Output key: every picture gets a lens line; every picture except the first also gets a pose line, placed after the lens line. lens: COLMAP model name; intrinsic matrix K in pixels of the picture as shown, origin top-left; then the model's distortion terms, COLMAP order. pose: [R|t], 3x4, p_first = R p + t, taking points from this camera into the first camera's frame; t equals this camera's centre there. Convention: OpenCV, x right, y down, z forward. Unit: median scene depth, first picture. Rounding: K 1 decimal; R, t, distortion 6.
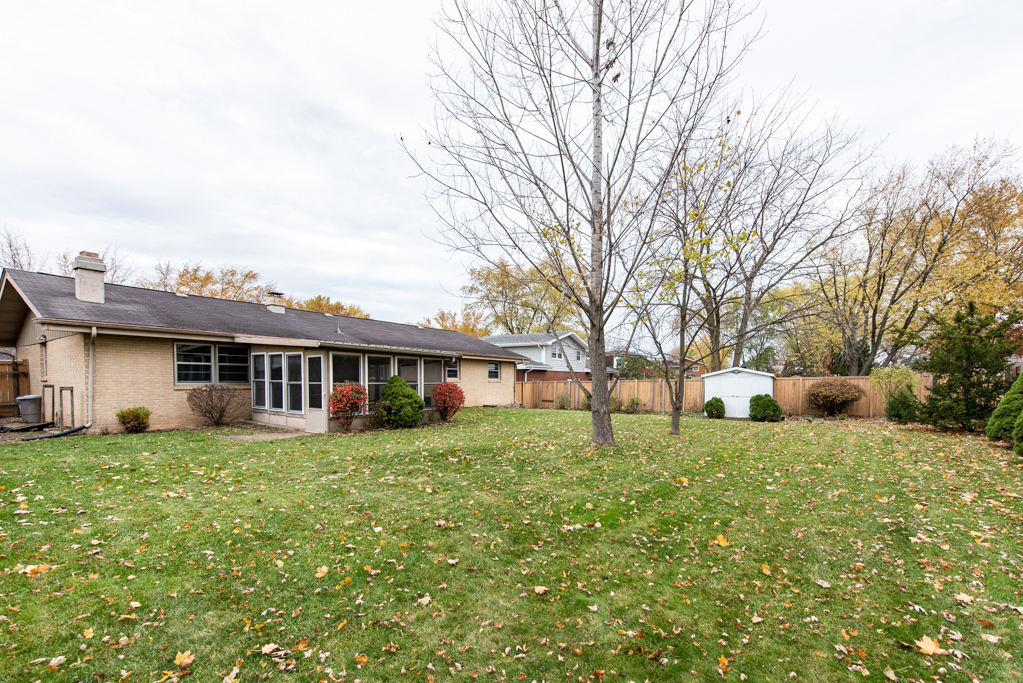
lens RADIAL K [[408.4, 0, 516.4], [0, 408.4, 346.7], [0, 0, 1]] dist [0.001153, 0.000079]
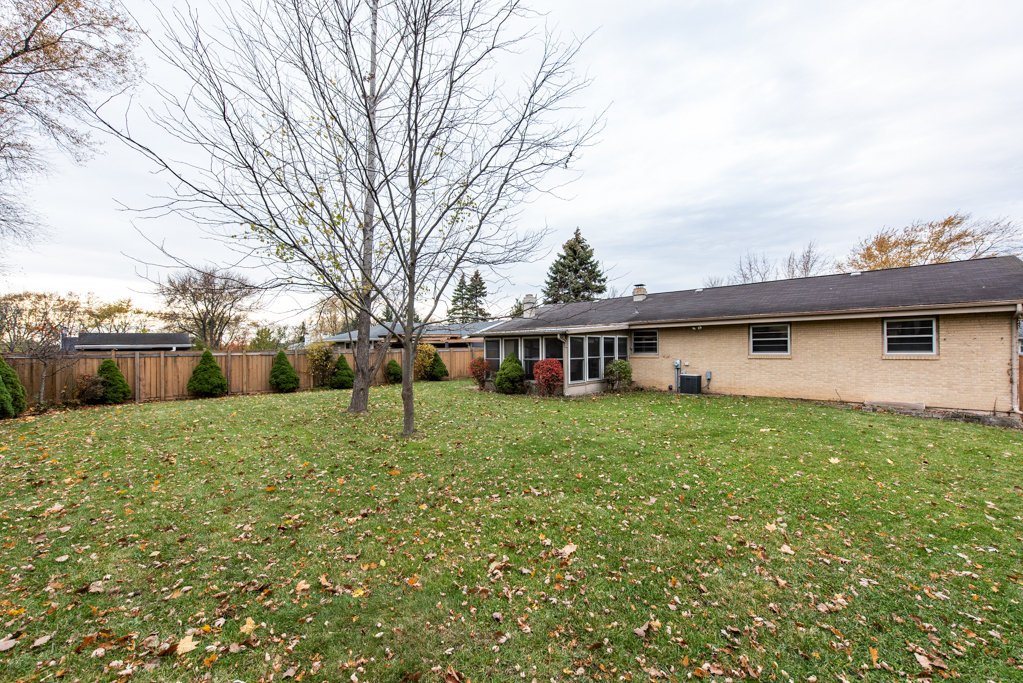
lens RADIAL K [[408.4, 0, 516.4], [0, 408.4, 346.7], [0, 0, 1]] dist [0.001153, 0.000079]
pose [[-0.093011, -0.032115, -0.995147, 0.719045], [0.080026, 0.996005, -0.039622, 0.076287], [0.992444, -0.083323, -0.090069, 0.818001]]
